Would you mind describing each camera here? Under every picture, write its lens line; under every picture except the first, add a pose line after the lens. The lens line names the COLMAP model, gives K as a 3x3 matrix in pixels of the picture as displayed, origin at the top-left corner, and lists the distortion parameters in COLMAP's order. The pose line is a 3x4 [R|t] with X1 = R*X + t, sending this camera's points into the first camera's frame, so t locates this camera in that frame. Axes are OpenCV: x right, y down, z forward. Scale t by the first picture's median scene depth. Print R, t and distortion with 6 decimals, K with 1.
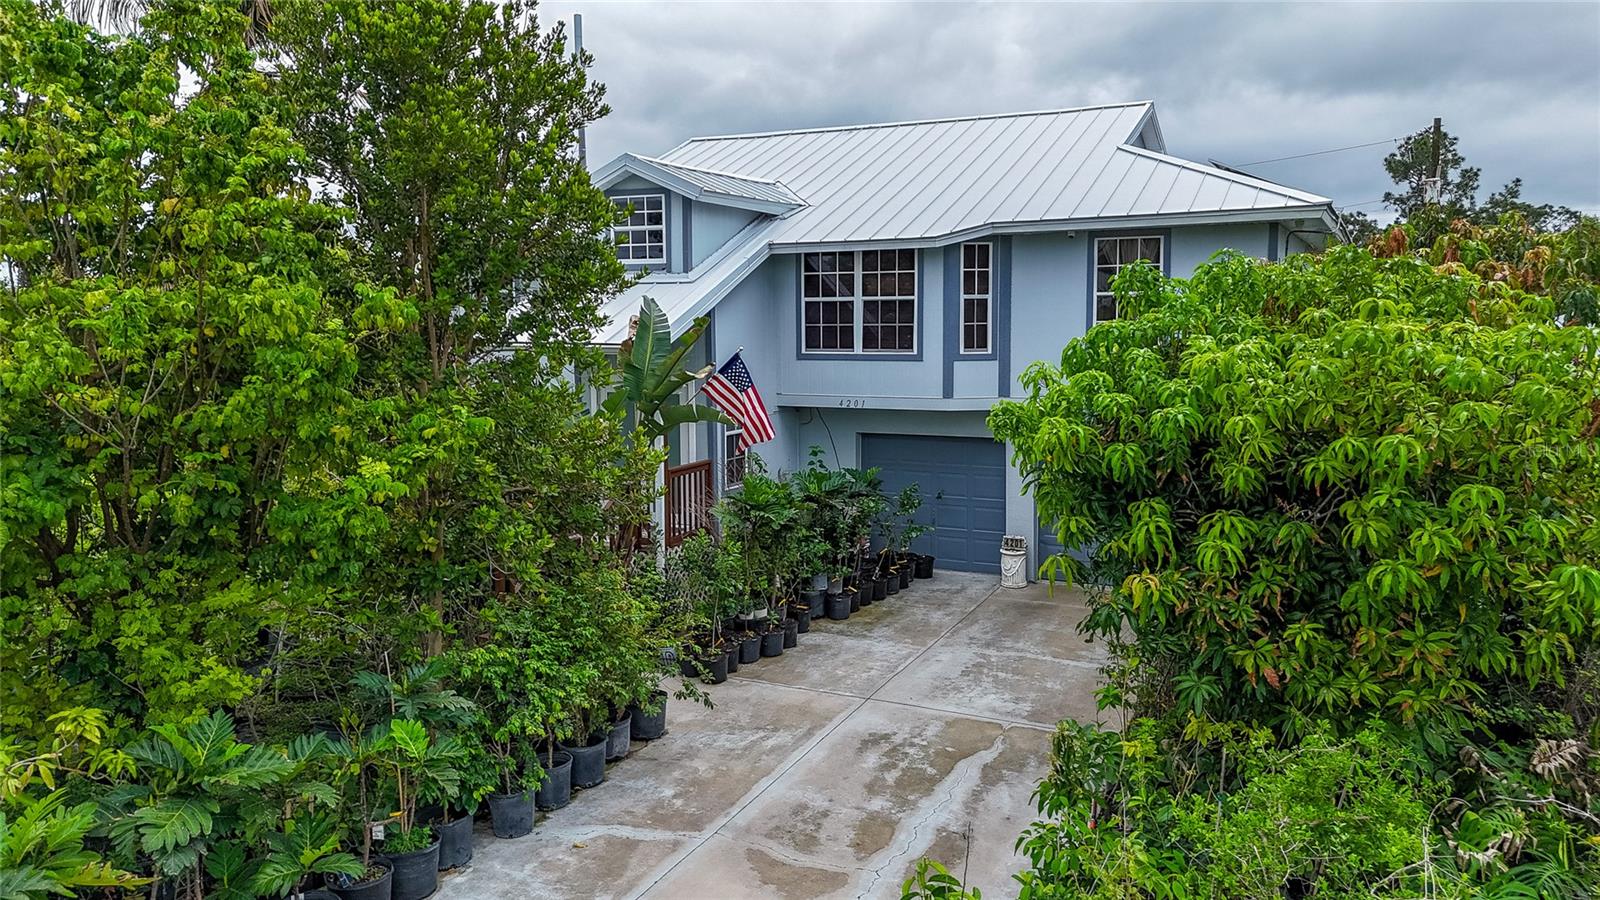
lens RADIAL K [[1198.1, 0, 818.4], [0, 1198.1, 400.9], [0, 0, 1]] dist [0.065221, -0.000512]
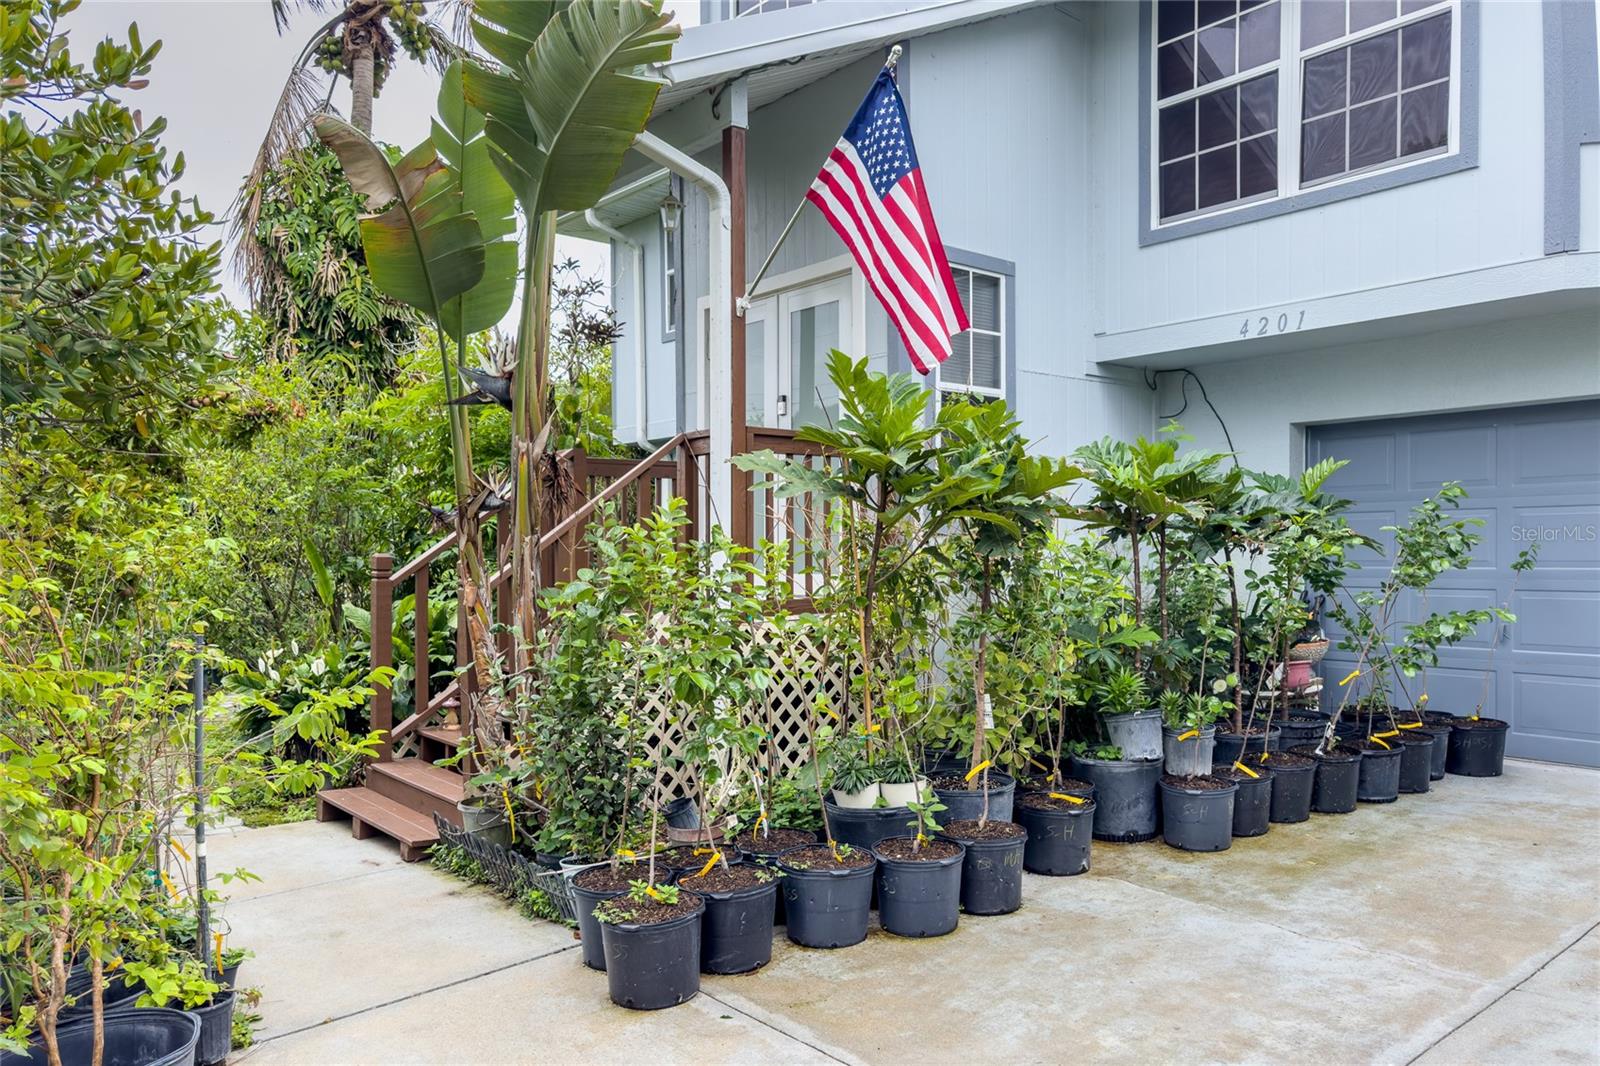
lens RADIAL K [[1170.3, 0, 796.7], [0, 1170.3, 570.8], [0, 0, 1]] dist [-0.003304, 0.026802]
pose [[0.911372, 0.007983, -0.411507, 0.050530], [-0.032869, 0.998030, -0.053434, 0.124483], [0.410270, 0.062224, 0.909839, 0.646949]]
